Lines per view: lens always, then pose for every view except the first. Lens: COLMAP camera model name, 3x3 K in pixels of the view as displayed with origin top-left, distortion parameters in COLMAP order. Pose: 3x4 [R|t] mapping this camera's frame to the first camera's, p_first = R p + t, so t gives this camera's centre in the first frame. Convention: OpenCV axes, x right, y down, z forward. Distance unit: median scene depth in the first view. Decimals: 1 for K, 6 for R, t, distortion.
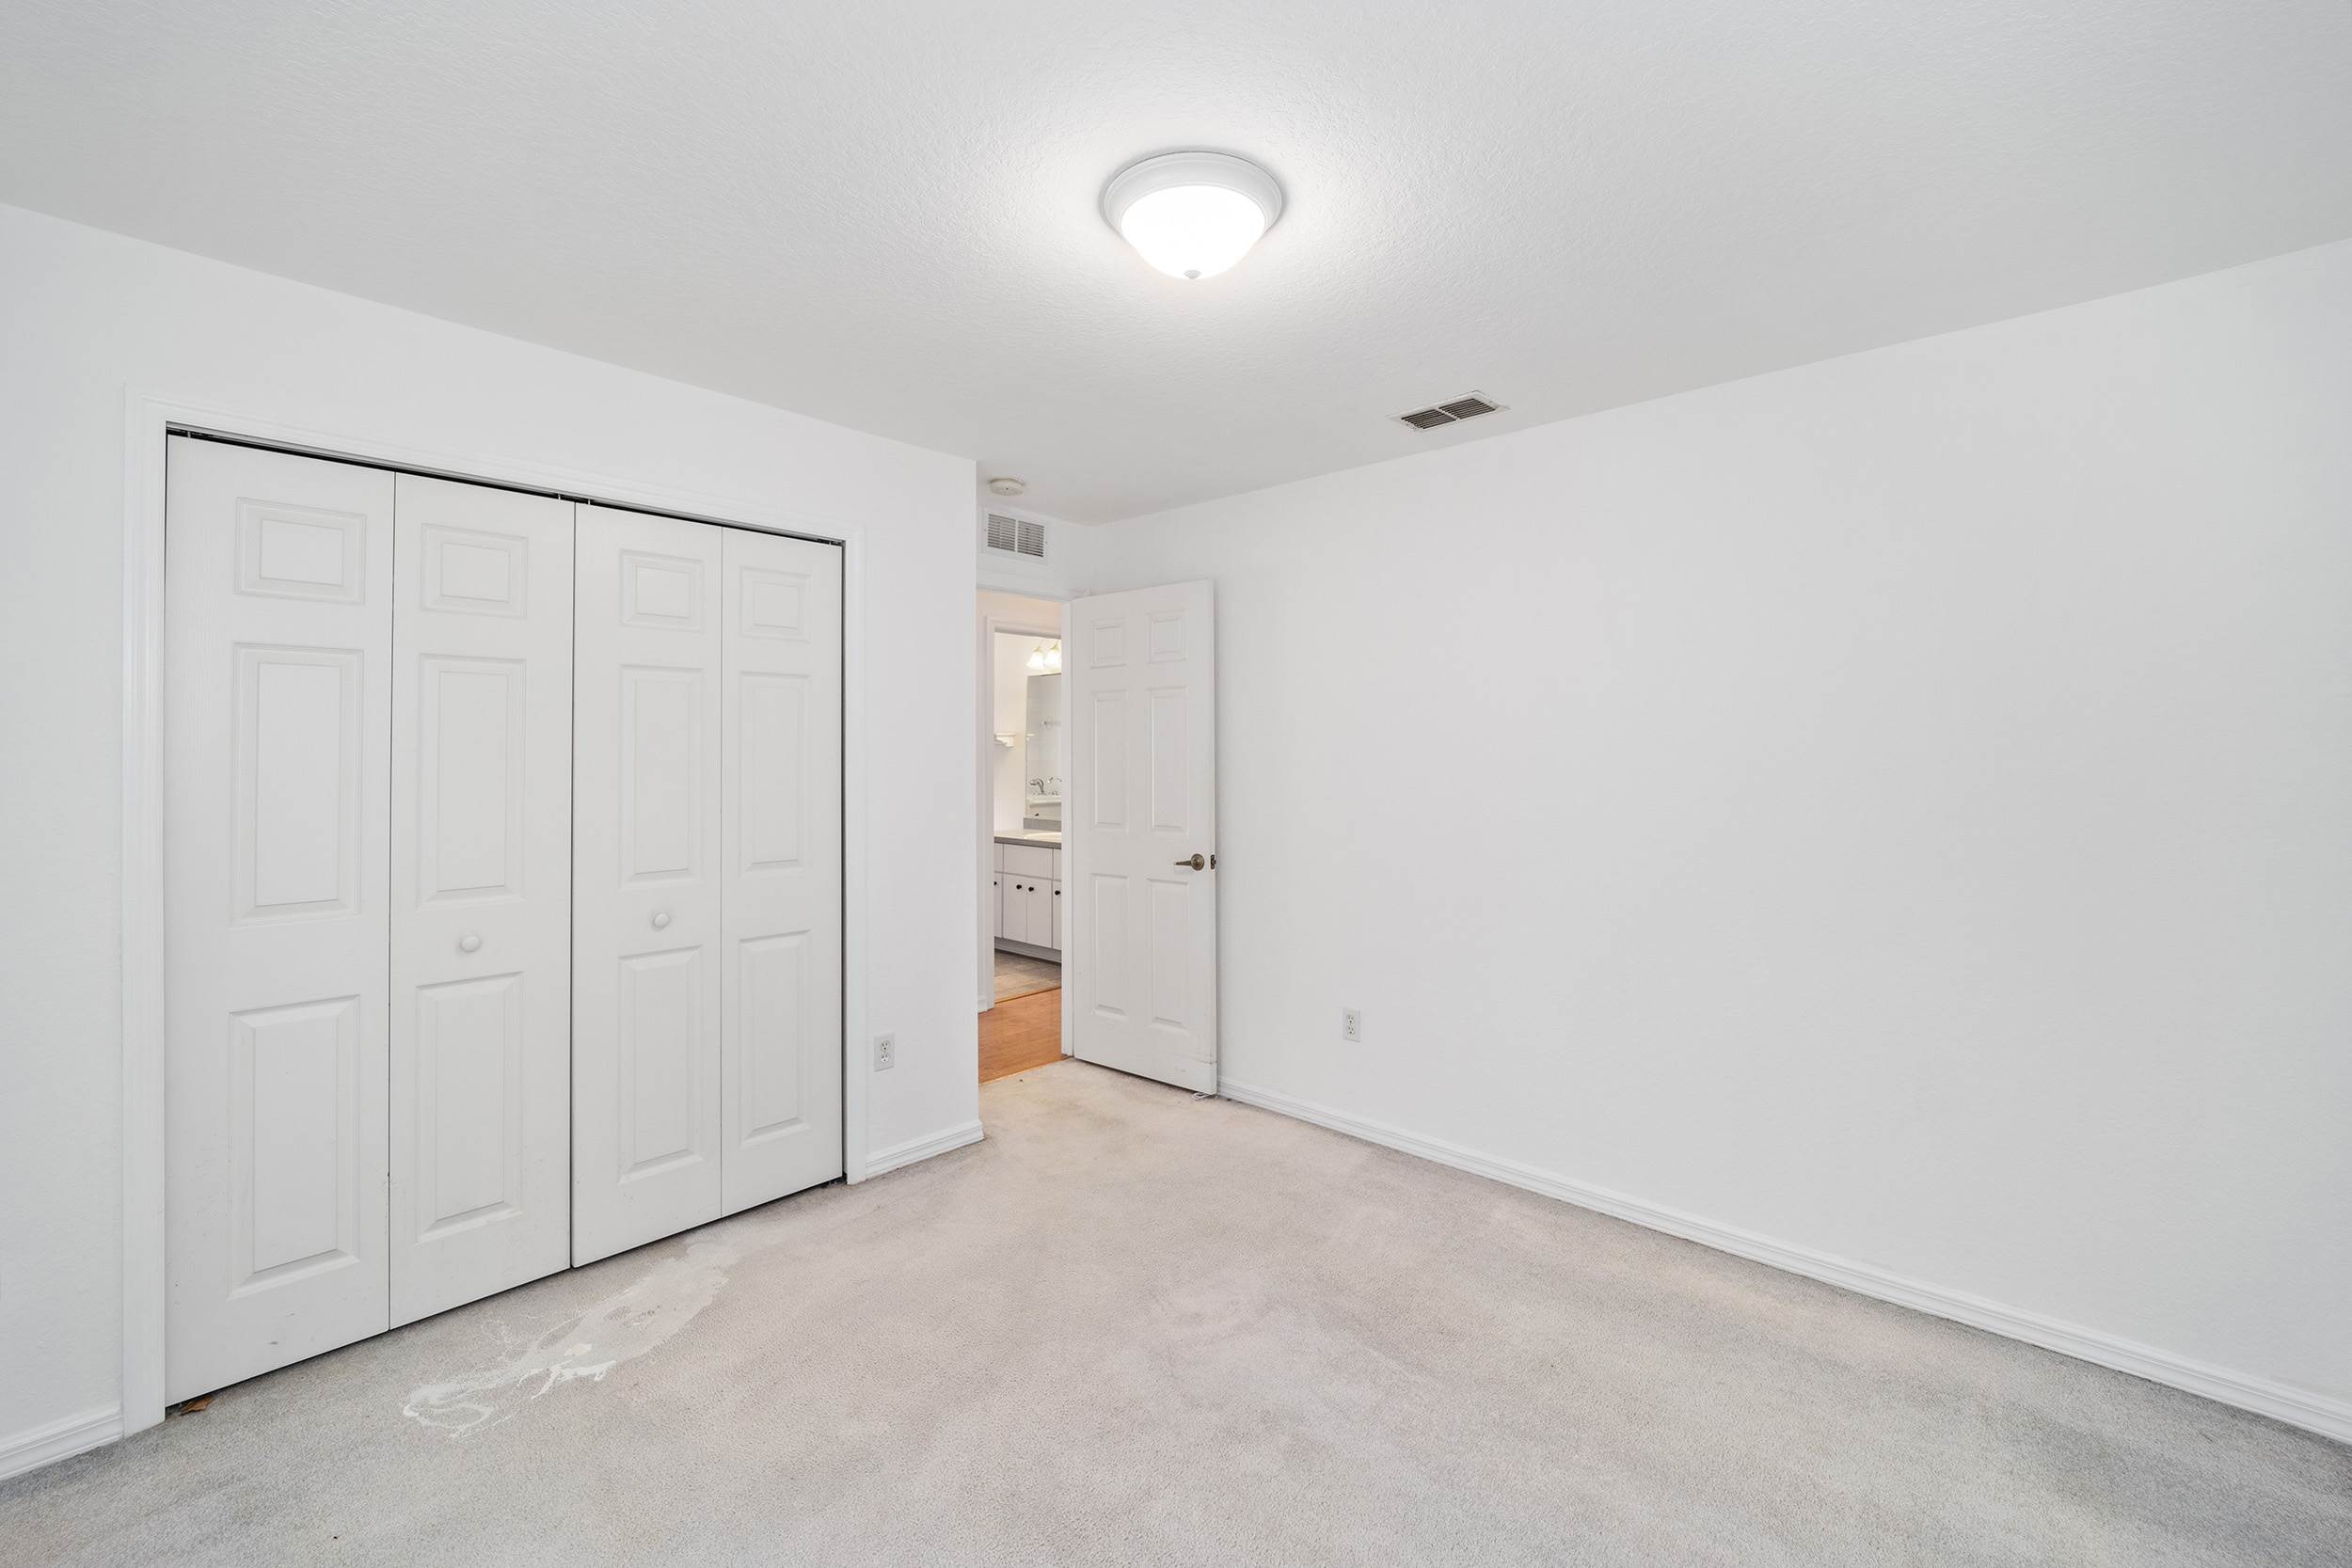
lens RADIAL K [[957.3, 0, 1177.3], [0, 957.3, 768.5], [0, 0, 1]] dist [-0.011911, 0.000391]
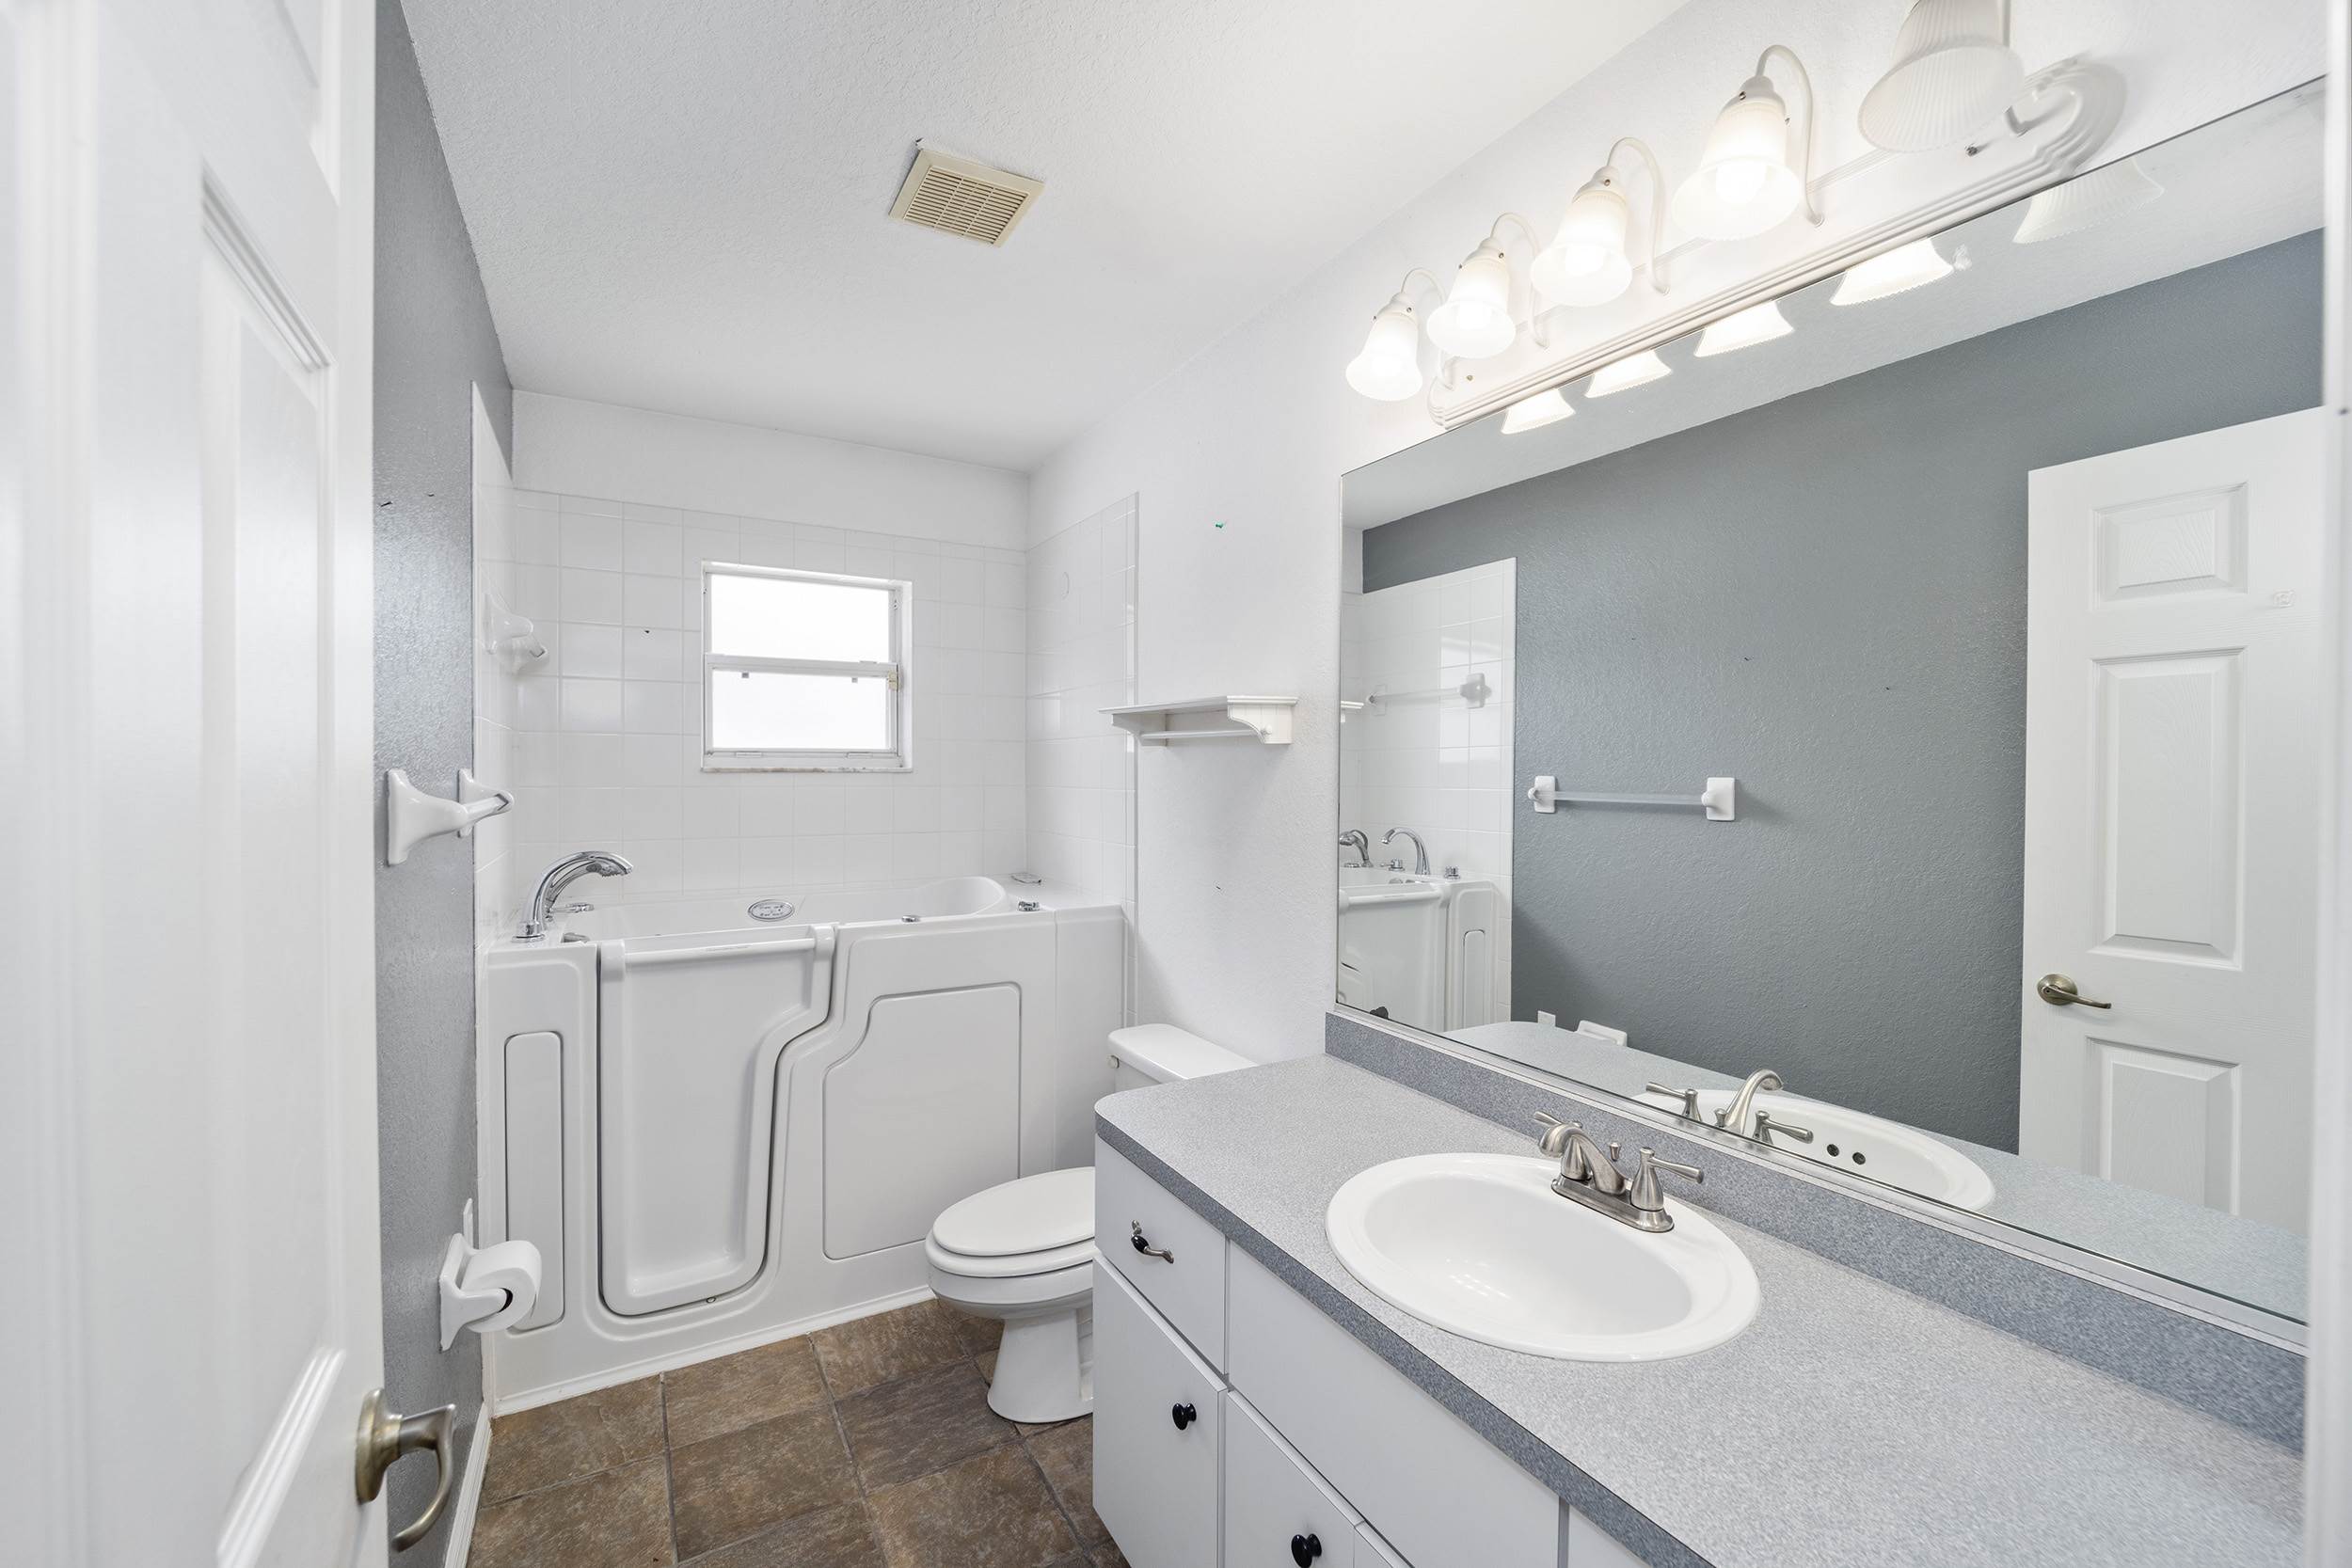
lens RADIAL K [[957.3, 0, 1176.6], [0, 957.3, 787.5], [0, 0, 1]] dist [-0.011911, 0.000391]
pose [[0.954211, 0.003743, -0.299110, -0.118344], [-0.003944, 0.999992, -0.000066, -0.009989], [0.299107, 0.001243, 0.954219, 0.715958]]
